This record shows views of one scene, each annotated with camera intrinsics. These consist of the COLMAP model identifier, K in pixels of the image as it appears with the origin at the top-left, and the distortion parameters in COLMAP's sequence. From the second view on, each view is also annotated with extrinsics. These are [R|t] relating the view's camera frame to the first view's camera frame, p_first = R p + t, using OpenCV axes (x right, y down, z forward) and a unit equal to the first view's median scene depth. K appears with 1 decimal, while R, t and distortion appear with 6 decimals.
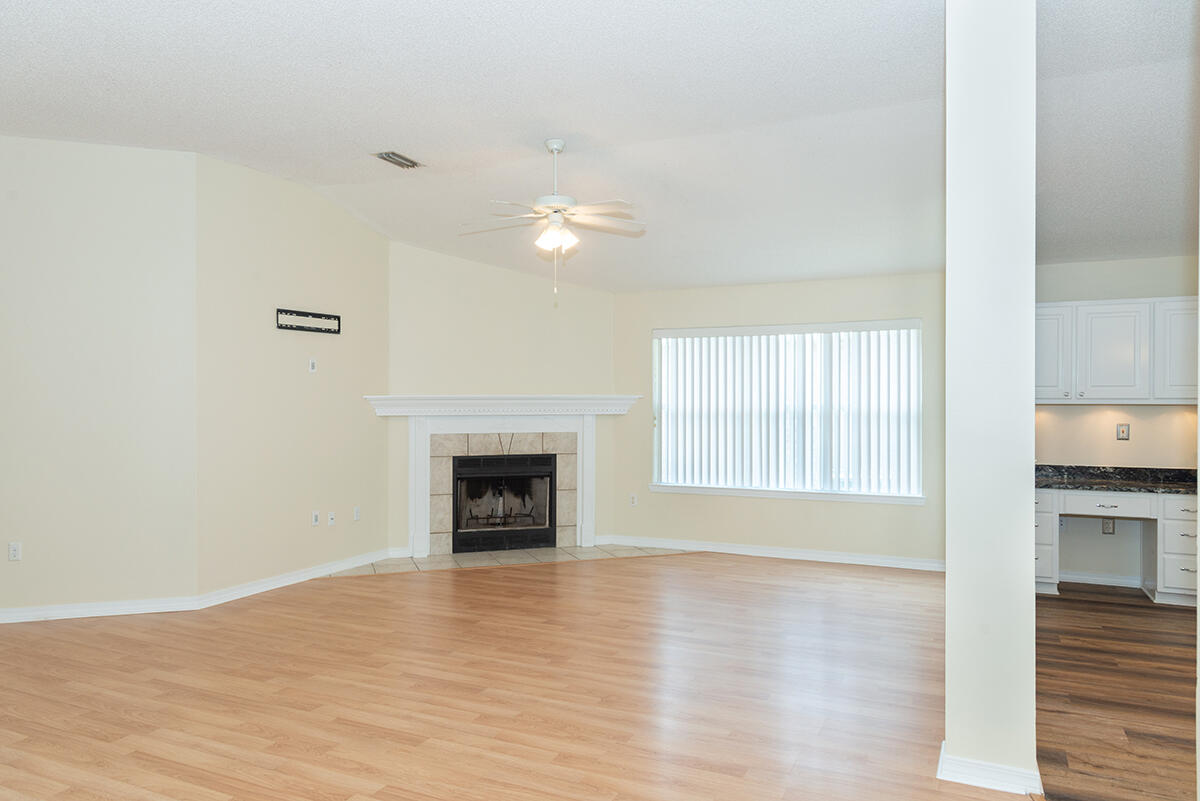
lens RADIAL K [[814.7, 0, 600.0], [0, 814.7, 400.5], [0, 0, 1]] dist [0.003276, -0.002208]
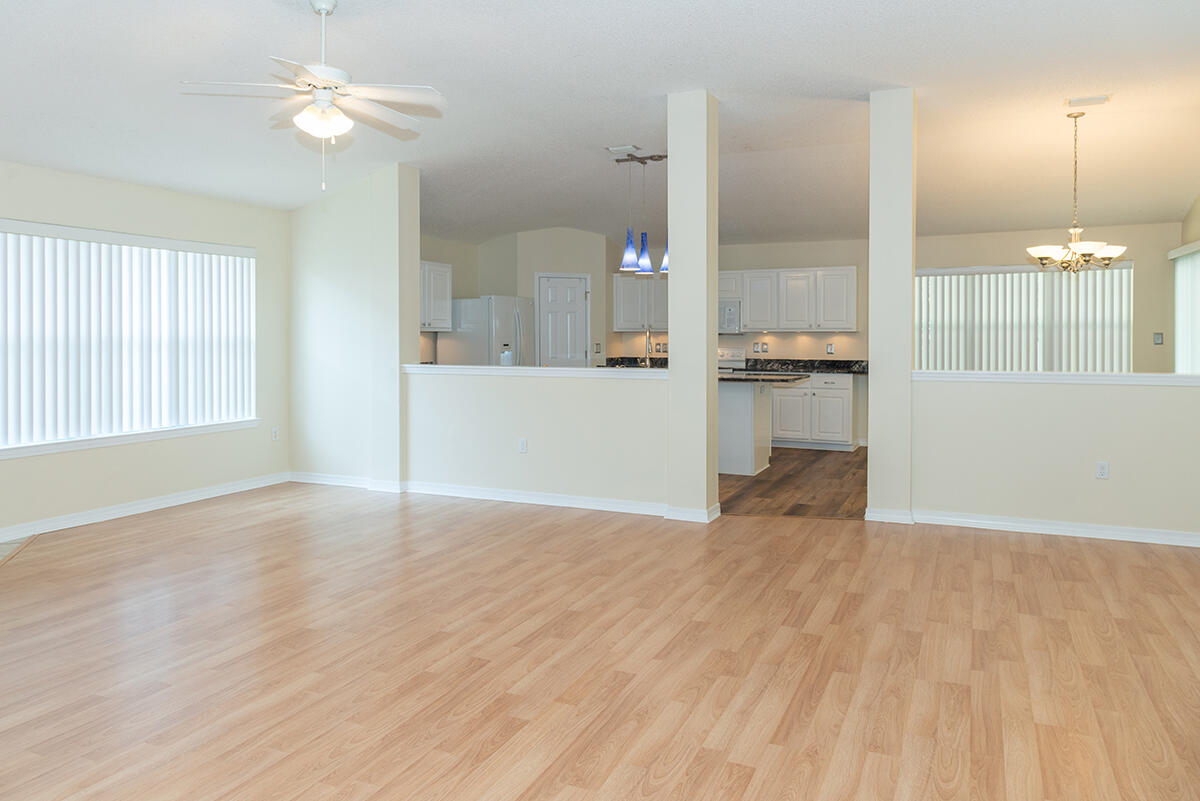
lens RADIAL K [[831.5, 0, 577.3], [0, 831.5, 399.2], [0, 0, 1]] dist [0.025494, -0.000440]
pose [[-0.004971, -0.082959, 0.996541, -1.357071], [-0.002757, 0.996550, 0.082946, 0.004203], [-0.999984, -0.002335, -0.005183, 1.168143]]
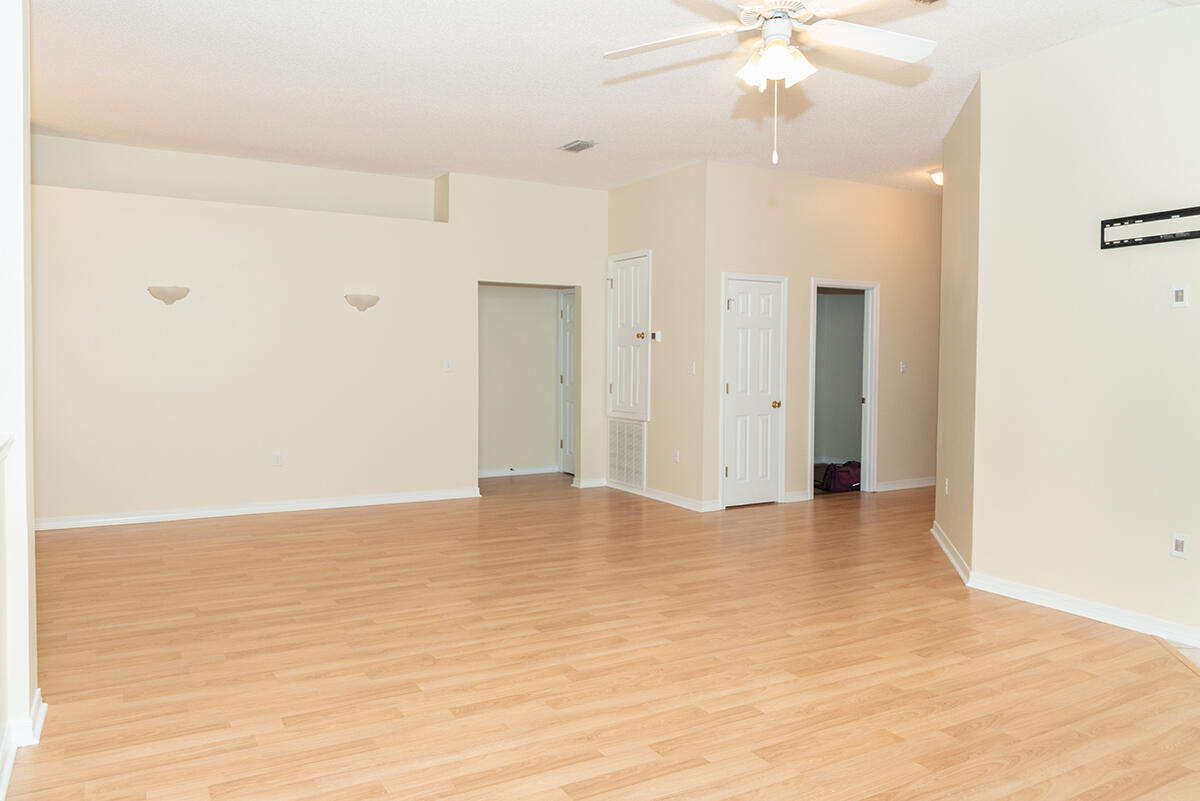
lens RADIAL K [[785.5, 0, 601.0], [0, 785.5, 376.7], [0, 0, 1]] dist [0.003207, -0.000075]
pose [[-0.556214, 0.015131, -0.830902, 0.738641], [-0.006220, 0.999730, 0.022369, 0.014700], [0.831016, 0.017610, -0.555969, 1.881563]]
